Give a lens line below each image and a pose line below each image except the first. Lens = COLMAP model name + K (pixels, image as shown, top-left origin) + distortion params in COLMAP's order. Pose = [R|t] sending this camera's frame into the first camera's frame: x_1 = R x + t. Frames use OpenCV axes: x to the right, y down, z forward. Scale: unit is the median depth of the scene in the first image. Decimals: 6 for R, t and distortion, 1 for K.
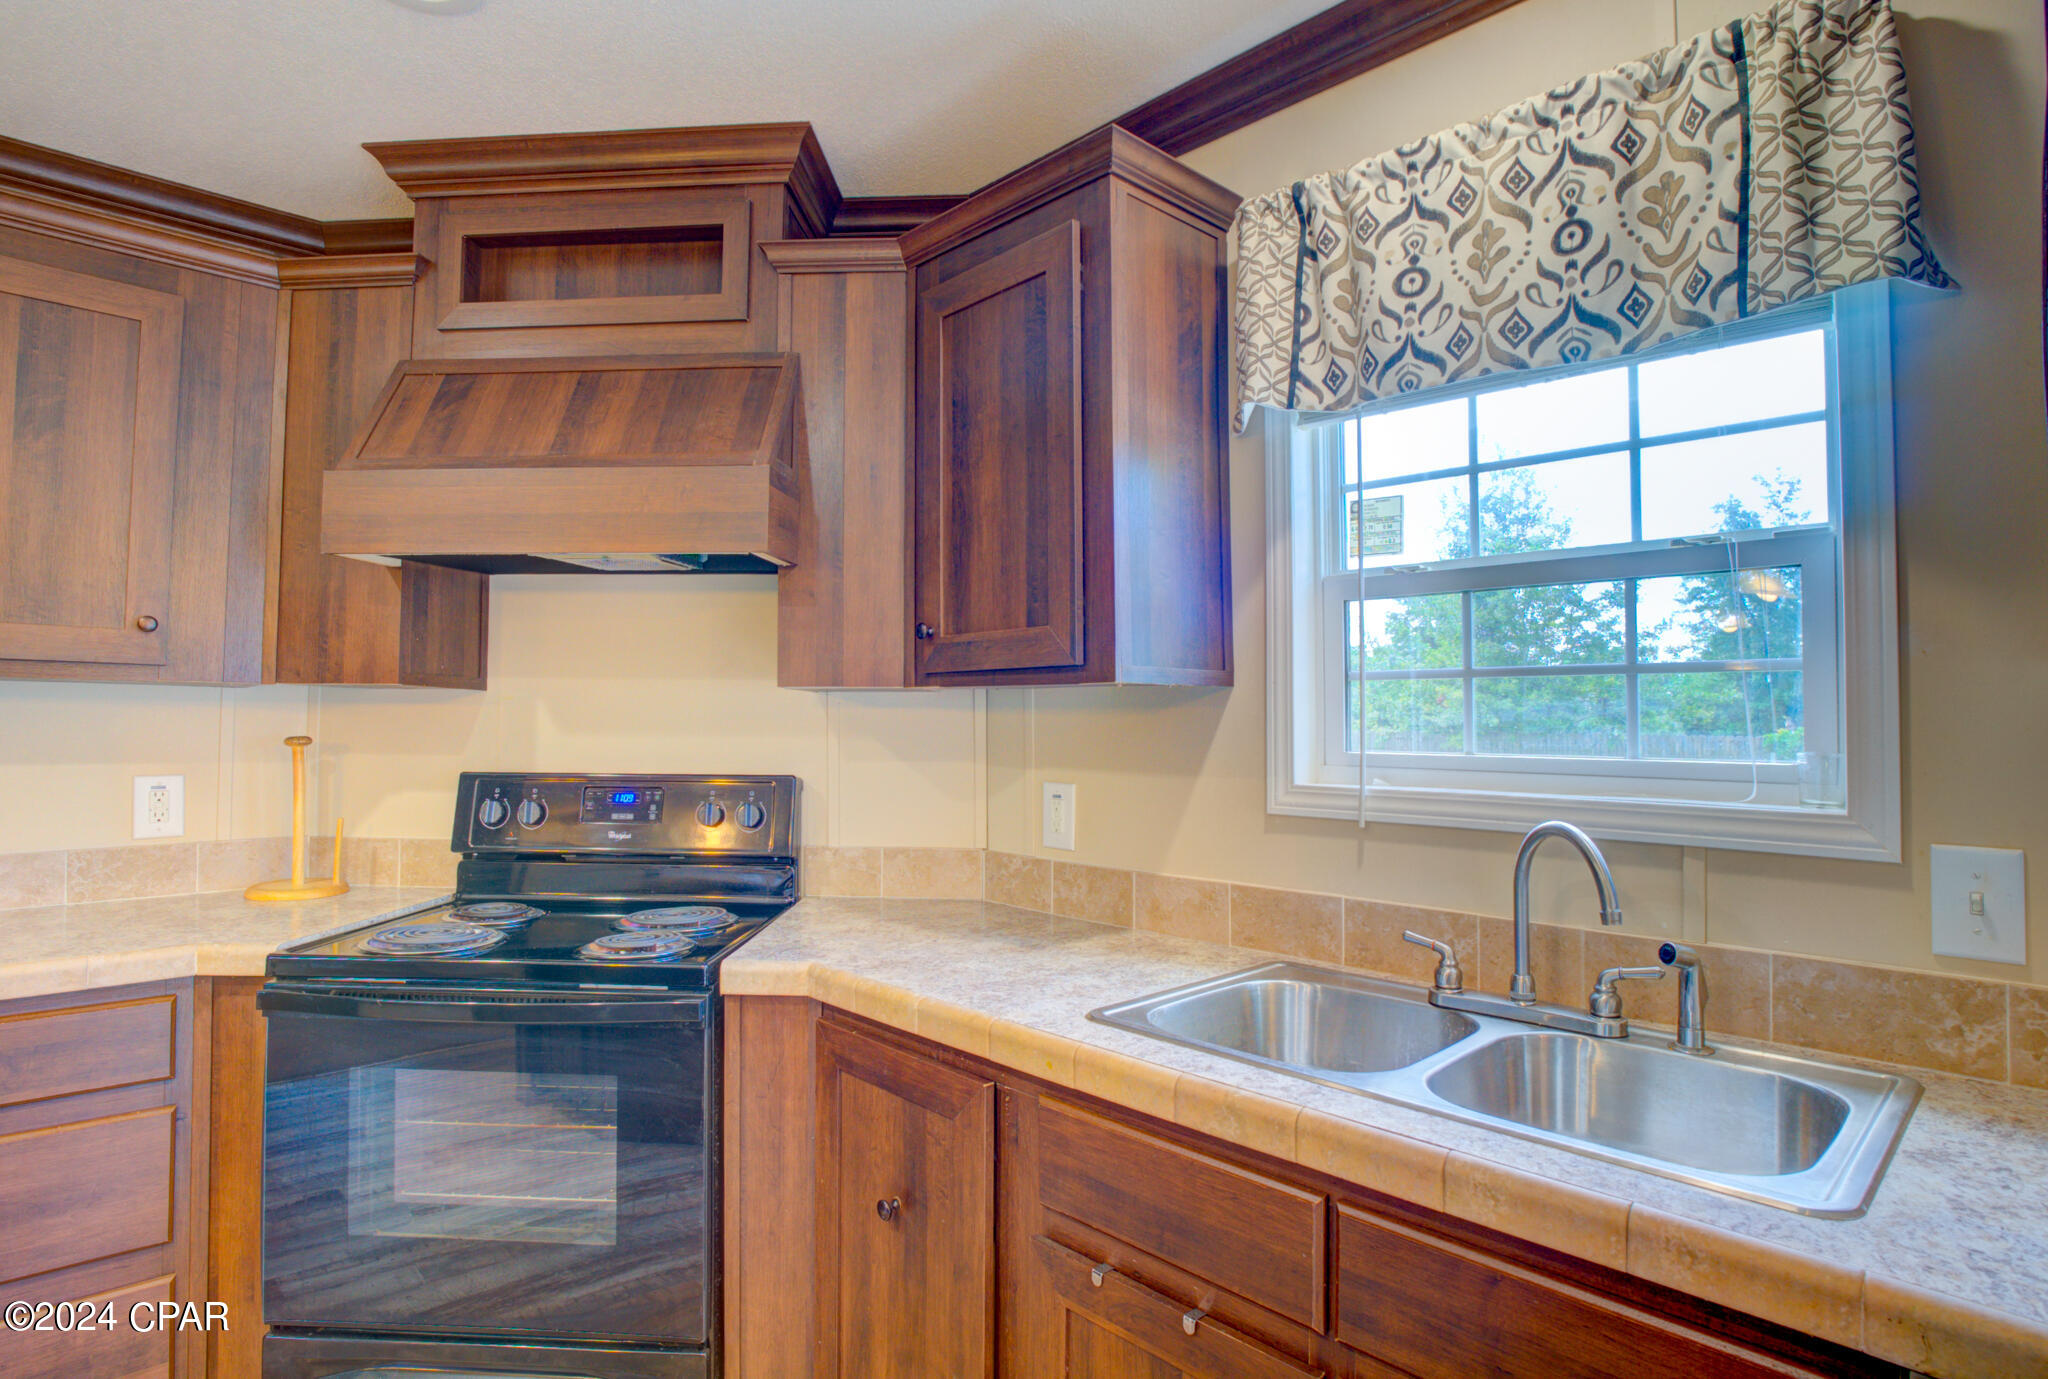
lens RADIAL K [[1037.5, 0, 1018.3], [0, 1037.5, 691.3], [0, 0, 1]] dist [-0.031421, -0.001175]
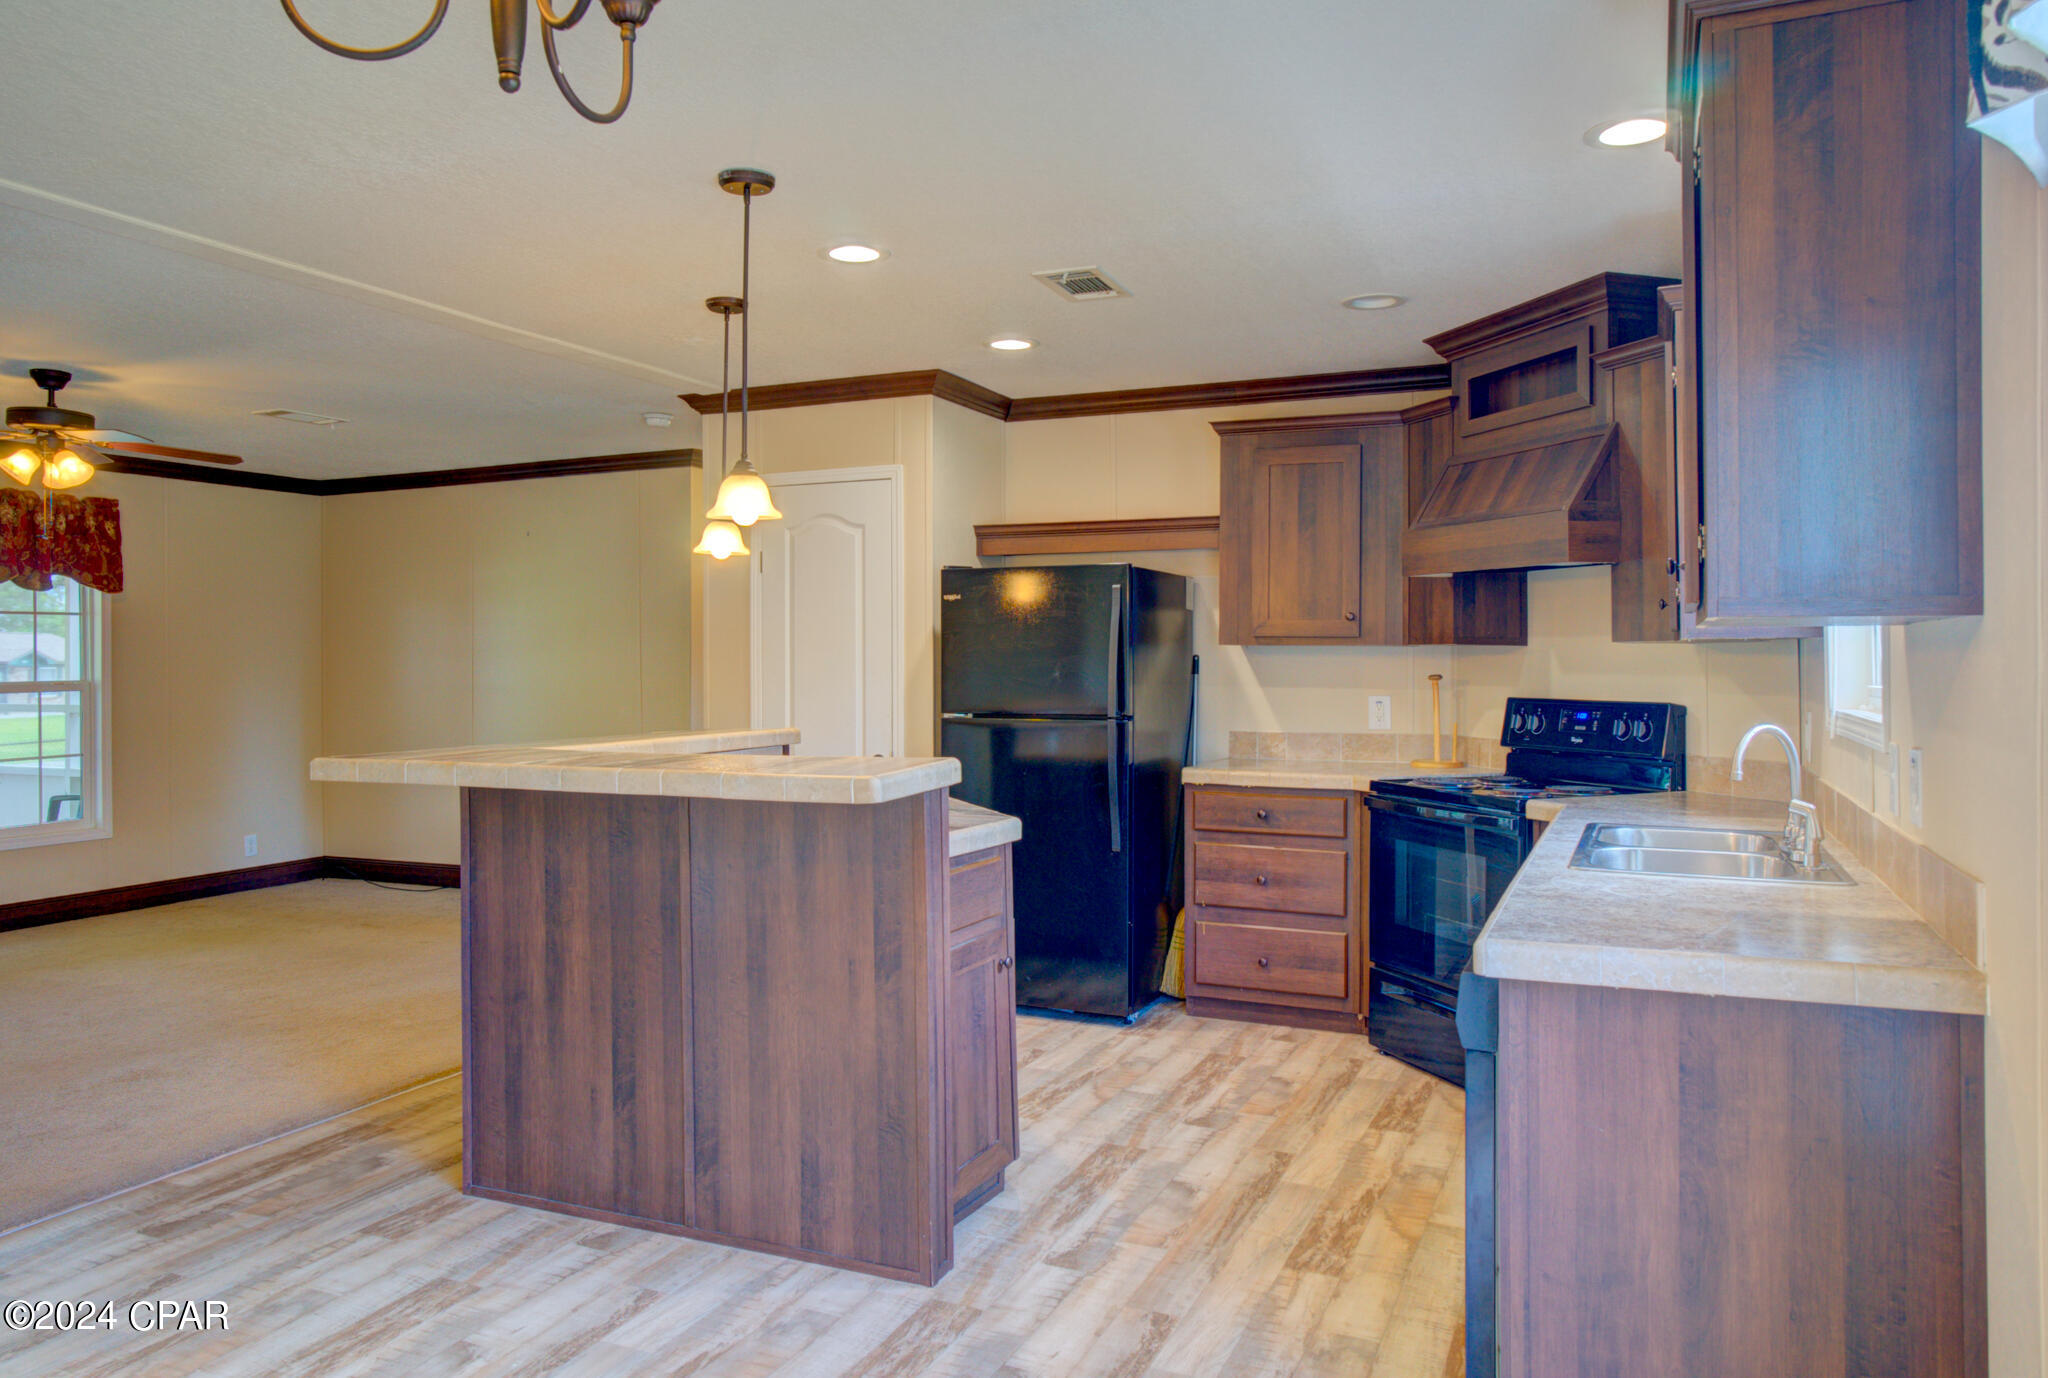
lens RADIAL K [[1372.3, 0, 1025.1], [0, 1372.3, 669.1], [0, 0, 1]] dist [-0.003508, 0.014037]
pose [[0.371152, -0.001414, -0.928571, 1.284996], [0.028842, 0.999534, 0.010006, -0.008414], [0.928124, -0.030495, 0.371020, -0.539142]]
